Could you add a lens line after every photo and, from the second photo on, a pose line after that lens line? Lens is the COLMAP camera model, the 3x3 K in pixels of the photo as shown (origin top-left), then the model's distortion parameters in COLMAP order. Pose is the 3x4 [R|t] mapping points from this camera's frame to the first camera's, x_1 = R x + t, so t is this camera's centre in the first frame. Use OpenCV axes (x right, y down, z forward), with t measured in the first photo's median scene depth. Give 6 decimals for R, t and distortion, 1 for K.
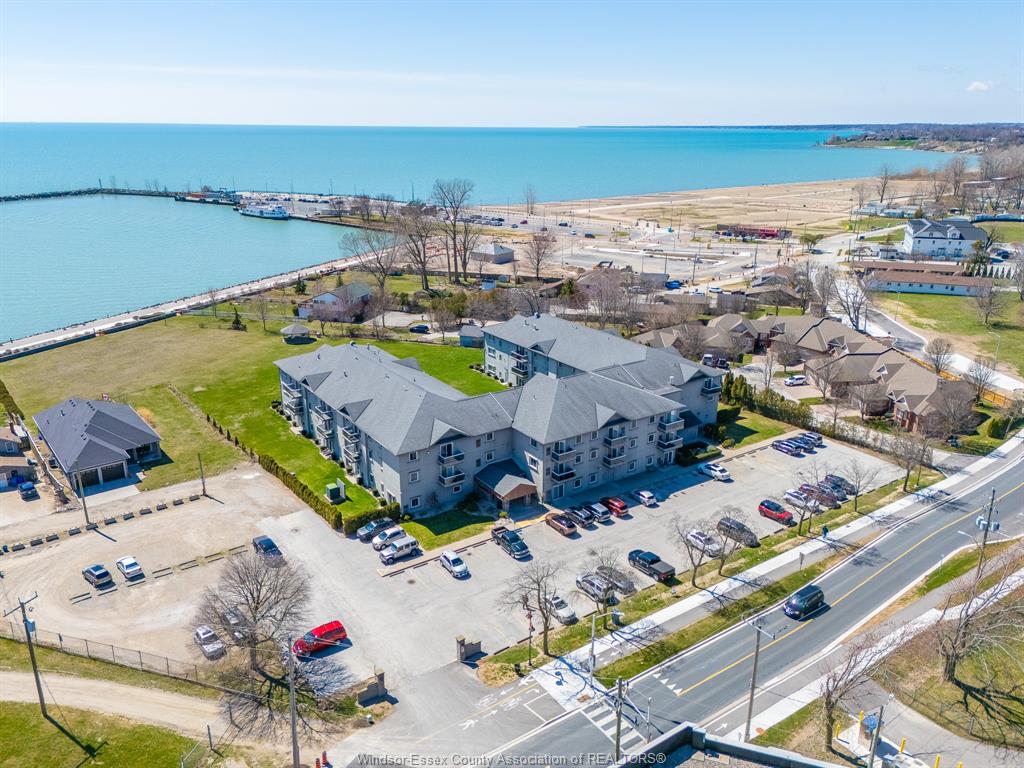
lens RADIAL K [[771.5, 0, 512.0], [0, 771.5, 384.0], [0, 0, 1]] dist [0.083914, -0.080515]
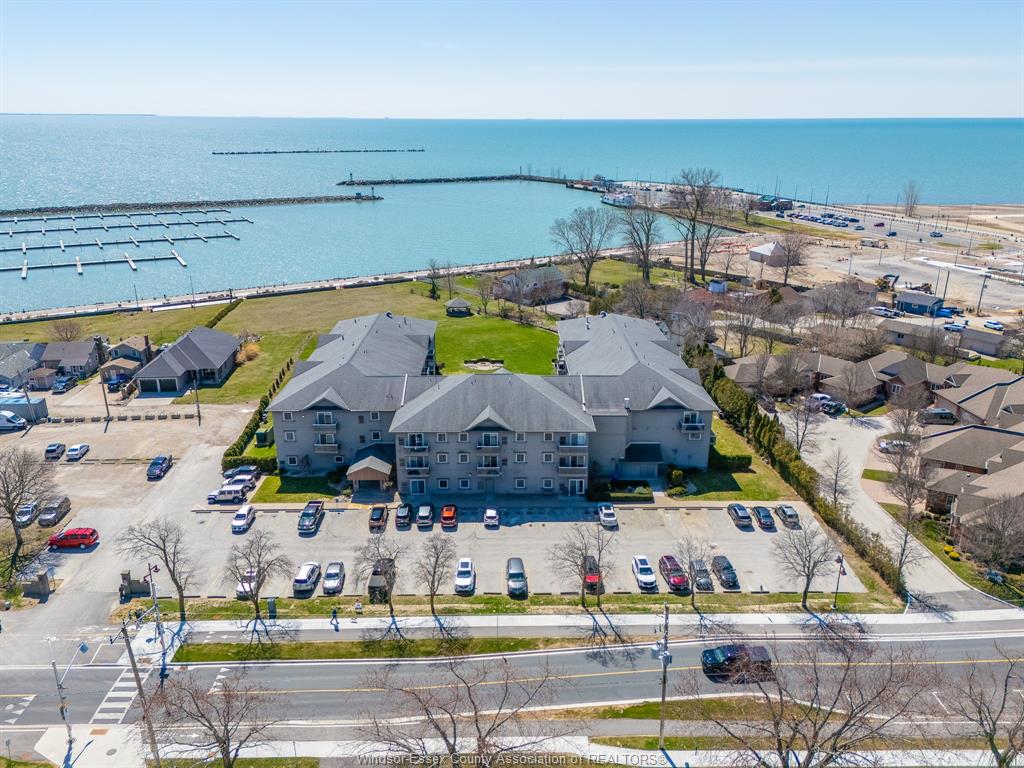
lens RADIAL K [[771.5, 0, 512.0], [0, 771.5, 384.0], [0, 0, 1]] dist [0.083914, -0.080515]
pose [[0.830232, 0.178547, -0.528050, 0.630171], [-0.174754, 0.982926, 0.057594, -0.059580], [0.529317, 0.044463, 0.847258, 0.244160]]
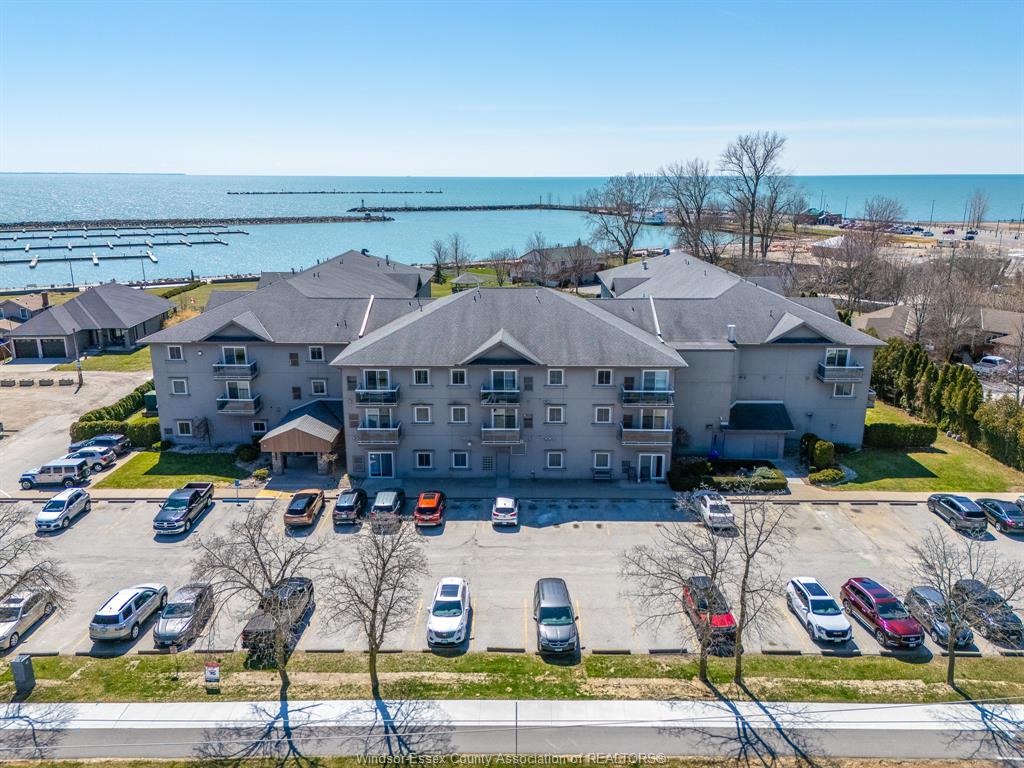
lens RADIAL K [[771.5, 0, 512.0], [0, 771.5, 384.0], [0, 0, 1]] dist [0.083914, -0.080515]
pose [[0.817172, 0.144714, -0.557931, 0.438334], [-0.179389, 0.983749, -0.007581, 0.068293], [0.547767, 0.106282, 0.829853, 0.571439]]
